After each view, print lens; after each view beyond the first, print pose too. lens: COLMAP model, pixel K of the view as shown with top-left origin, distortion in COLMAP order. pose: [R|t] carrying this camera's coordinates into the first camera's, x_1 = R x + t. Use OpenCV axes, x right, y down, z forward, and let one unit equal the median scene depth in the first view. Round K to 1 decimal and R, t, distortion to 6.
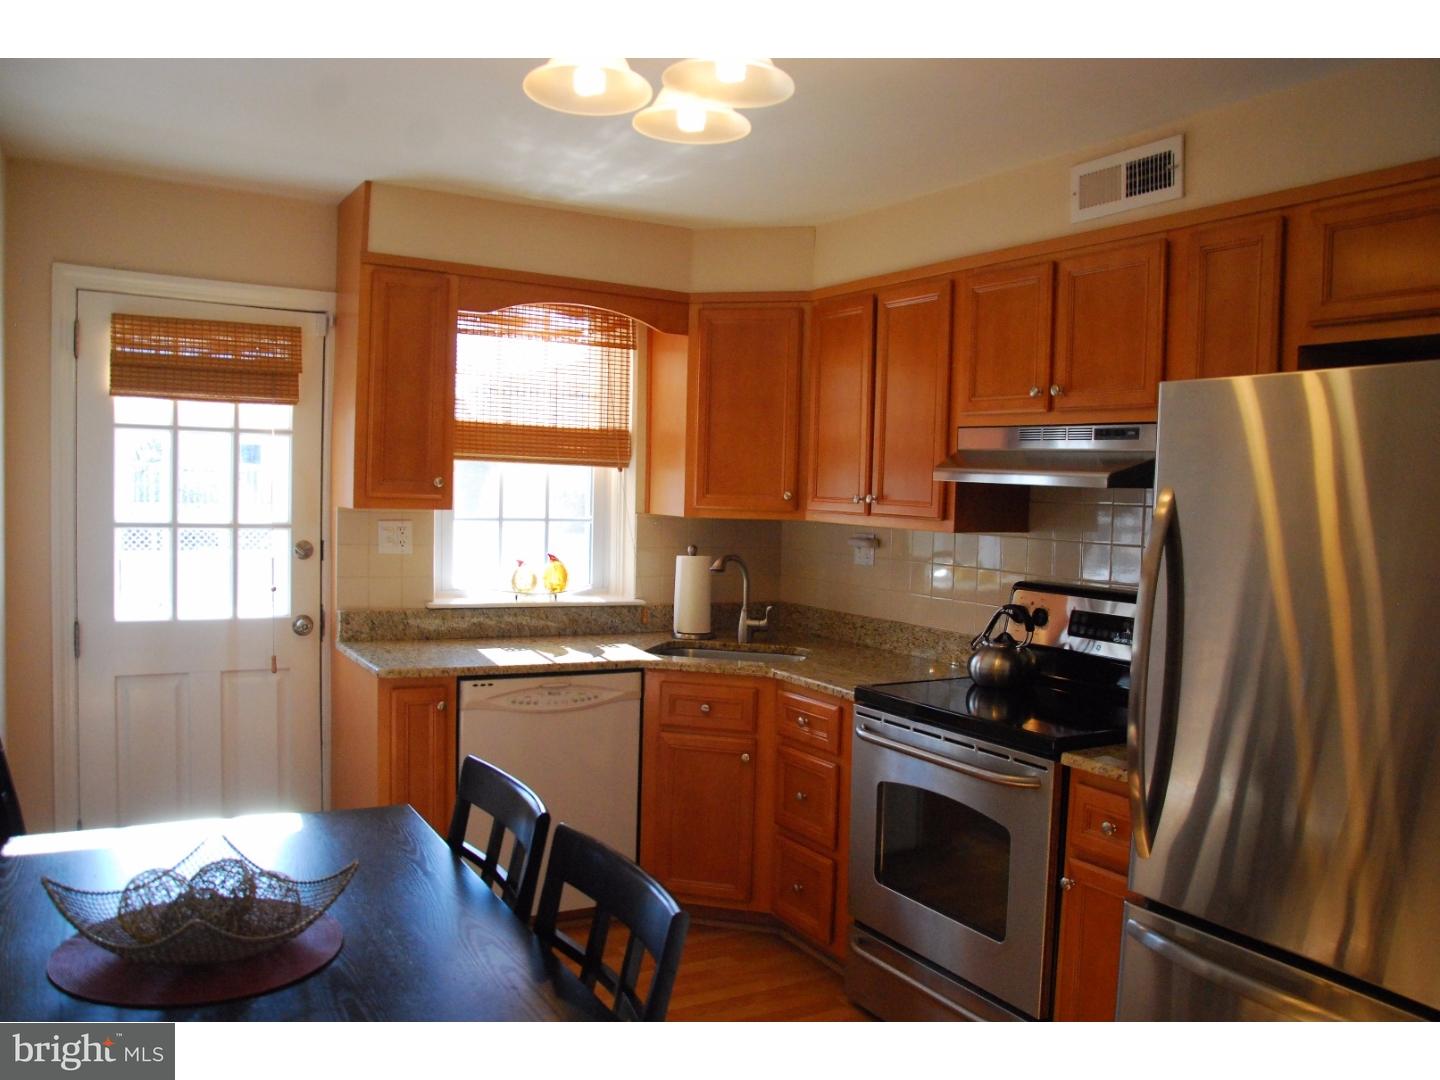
lens RADIAL K [[1148.5, 0, 725.8], [0, 1148.5, 548.2], [0, 0, 1]] dist [-0.154749, 0.130478]
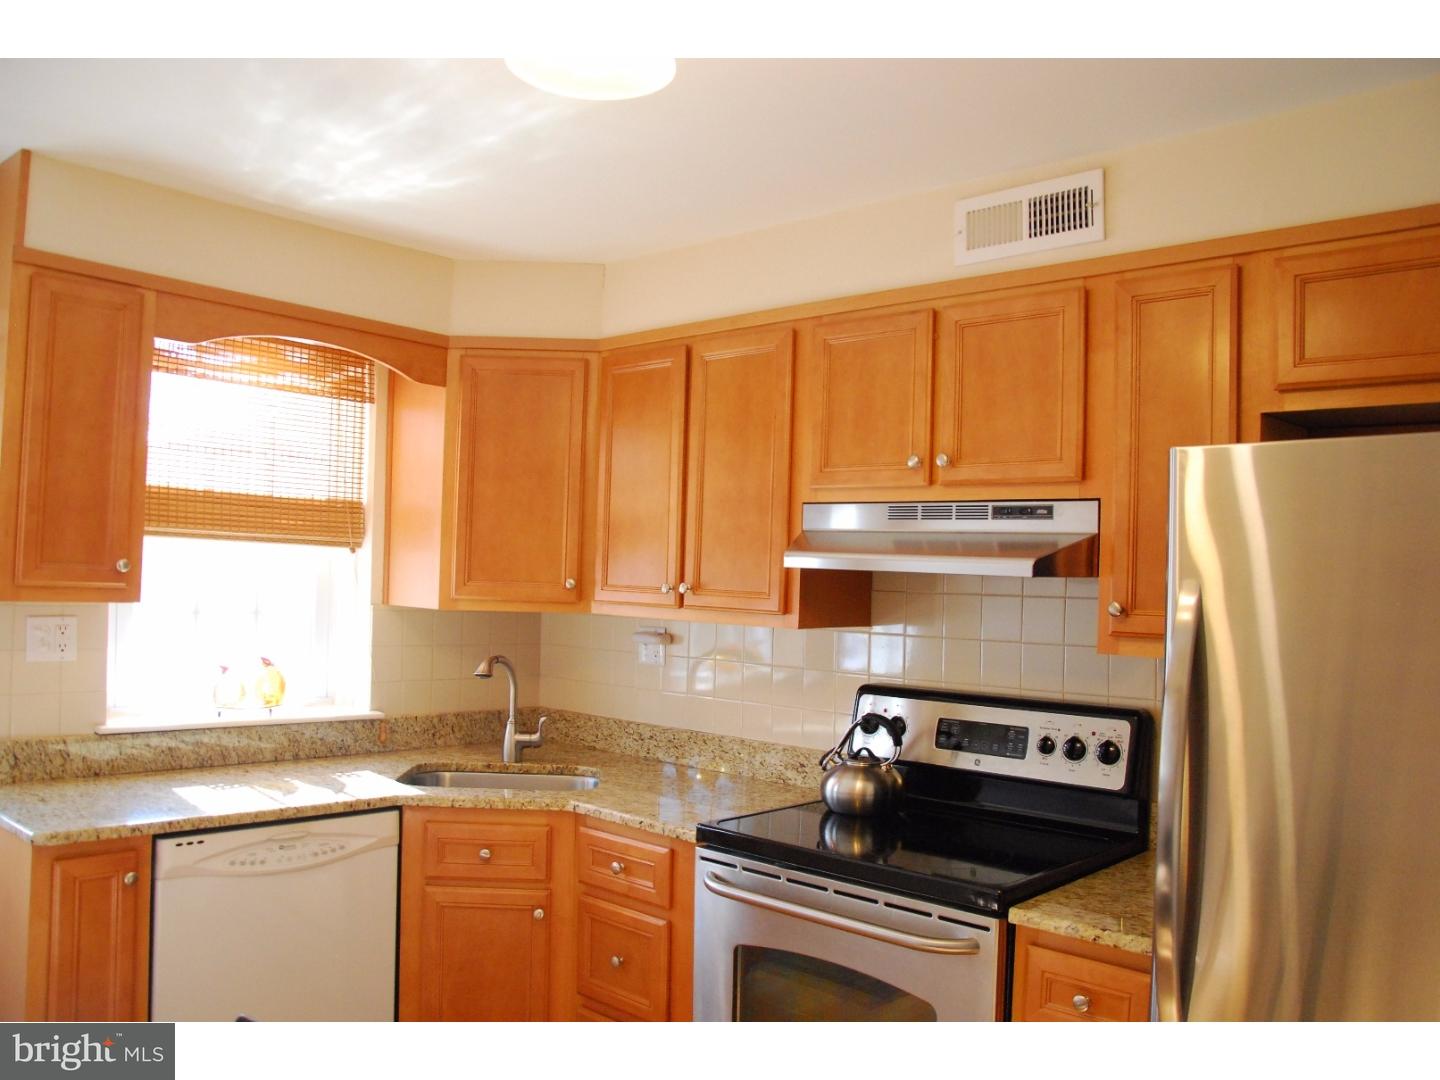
lens RADIAL K [[1148.5, 0, 725.8], [0, 1148.5, 548.2], [0, 0, 1]] dist [-0.154749, 0.130478]
pose [[0.955712, 0.006949, 0.294221, -0.092334], [0.013403, 0.997656, -0.067100, -0.016123], [-0.293998, 0.068071, 0.953379, 0.201368]]
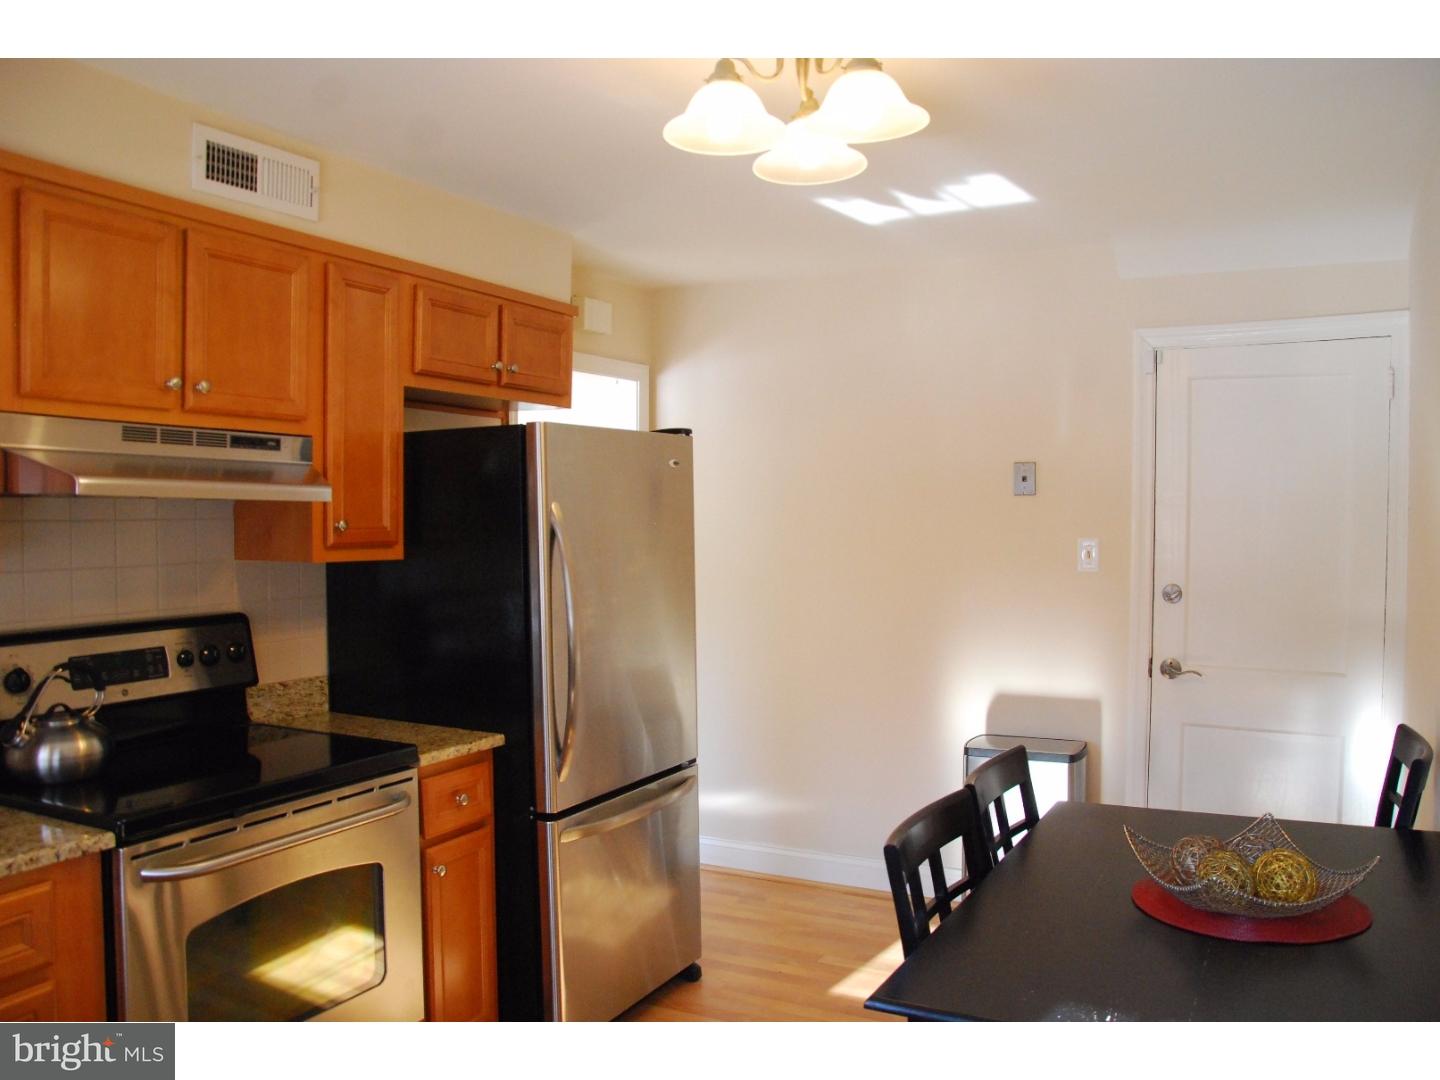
lens RADIAL K [[1196.1, 0, 720.0], [0, 1196.1, 540.0], [0, 0, 1]] dist [0.000773, 0.000633]
pose [[-0.524237, -0.055012, 0.849794, -0.555733], [0.027115, 0.996327, 0.081226, -0.072427], [-0.851141, 0.065624, -0.520820, 0.945209]]
